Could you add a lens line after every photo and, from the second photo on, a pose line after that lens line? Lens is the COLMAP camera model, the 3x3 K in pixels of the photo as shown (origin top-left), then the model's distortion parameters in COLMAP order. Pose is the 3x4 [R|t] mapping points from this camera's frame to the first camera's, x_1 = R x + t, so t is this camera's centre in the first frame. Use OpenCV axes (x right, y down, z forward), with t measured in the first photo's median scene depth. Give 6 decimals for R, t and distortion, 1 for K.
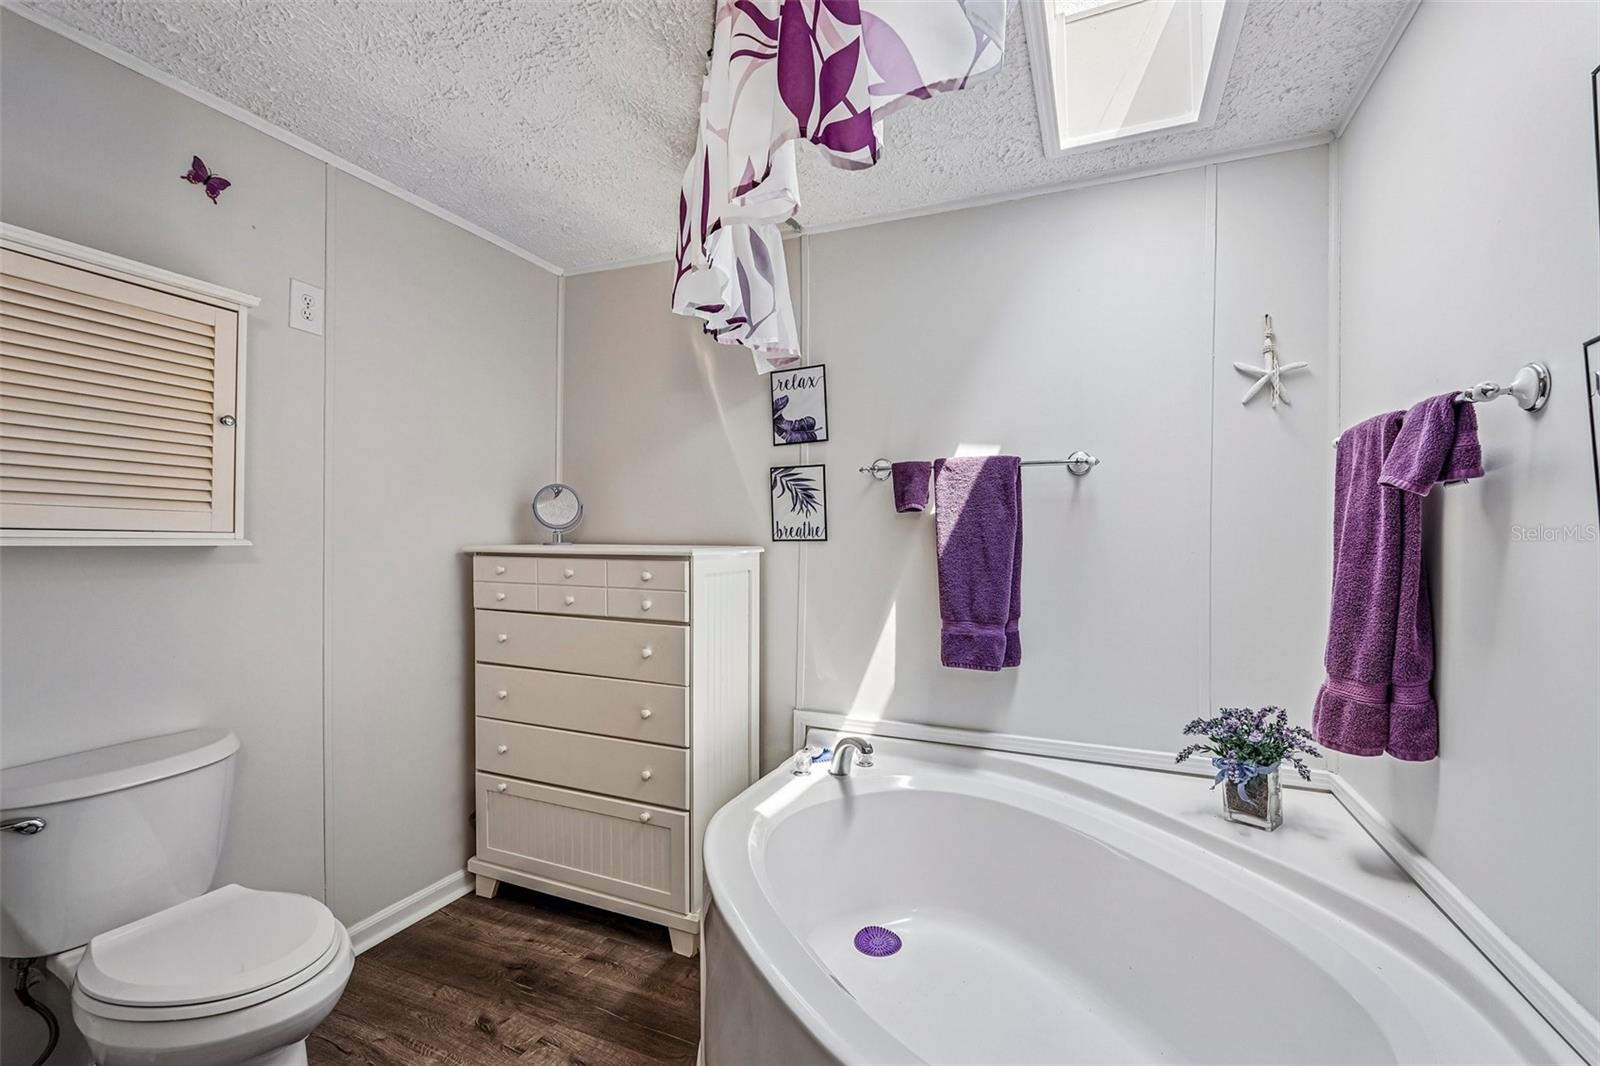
lens RADIAL K [[706.2, 0, 800.9], [0, 706.2, 539.2], [0, 0, 1]] dist [-0.015565, 0.008613]
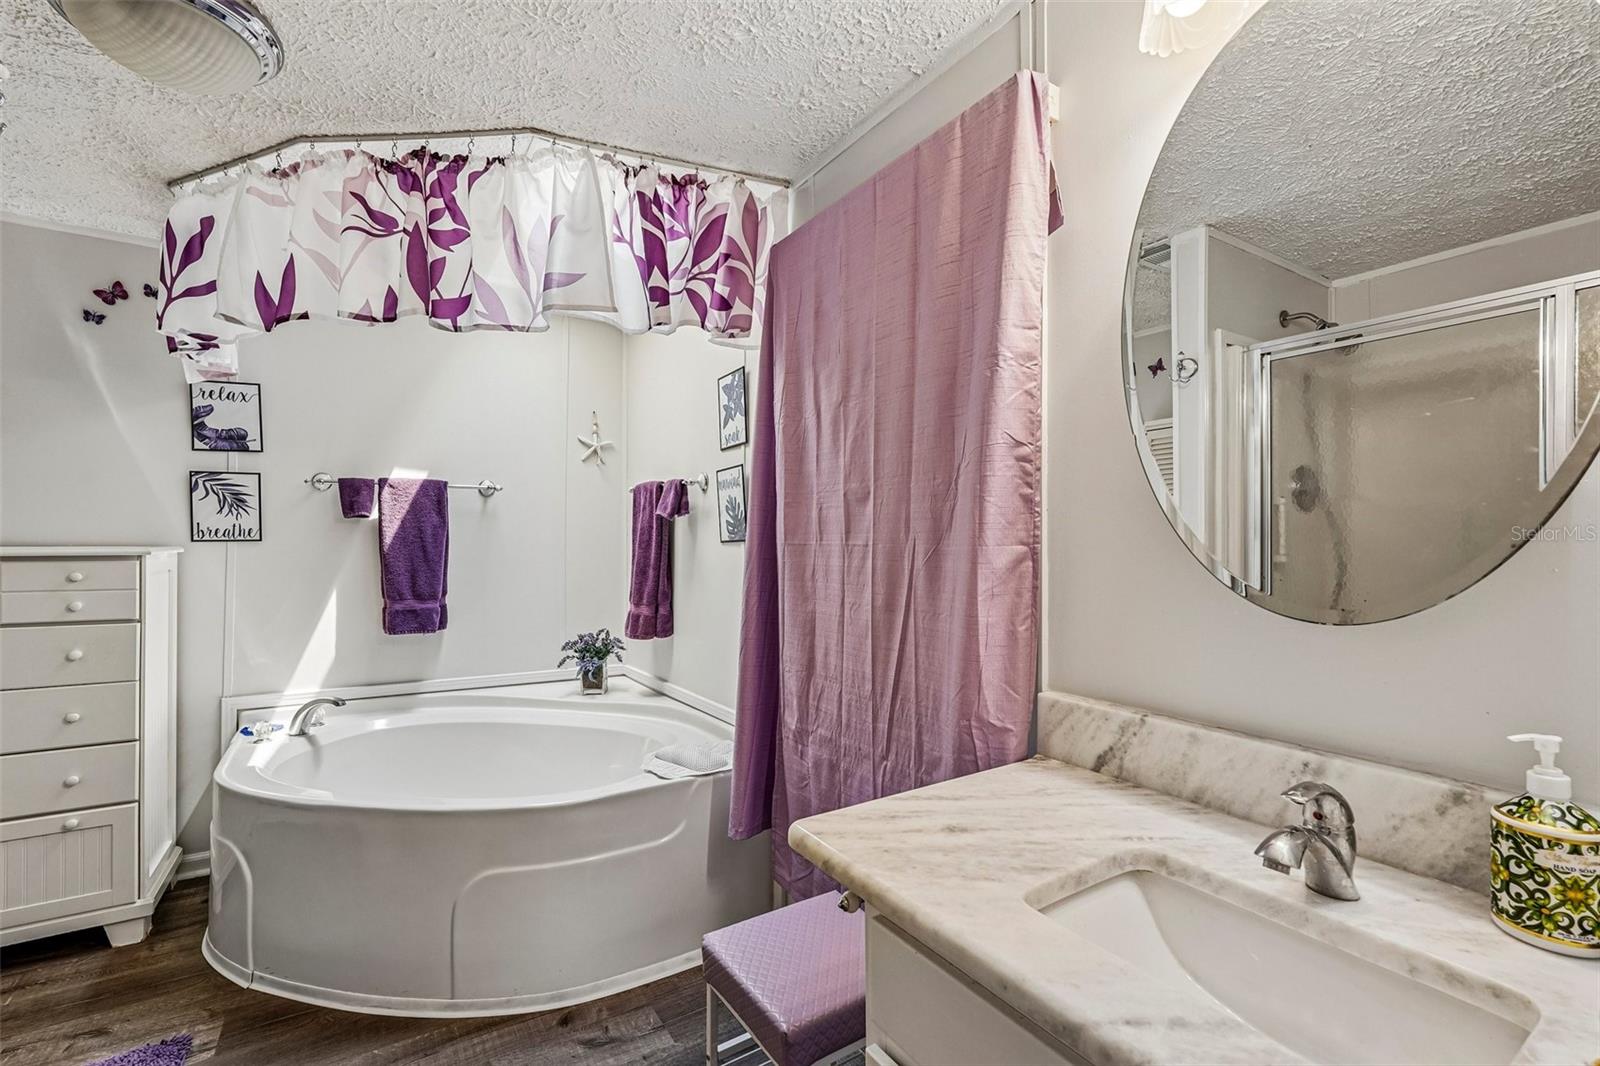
lens RADIAL K [[706.2, 0, 800.9], [0, 706.2, 539.2], [0, 0, 1]] dist [-0.015565, 0.008613]
pose [[0.565525, -0.000920, 0.824730, -0.454258], [0.002116, 0.999998, -0.000336, 0.002006], [-0.824728, 0.001935, 0.565526, -0.388737]]
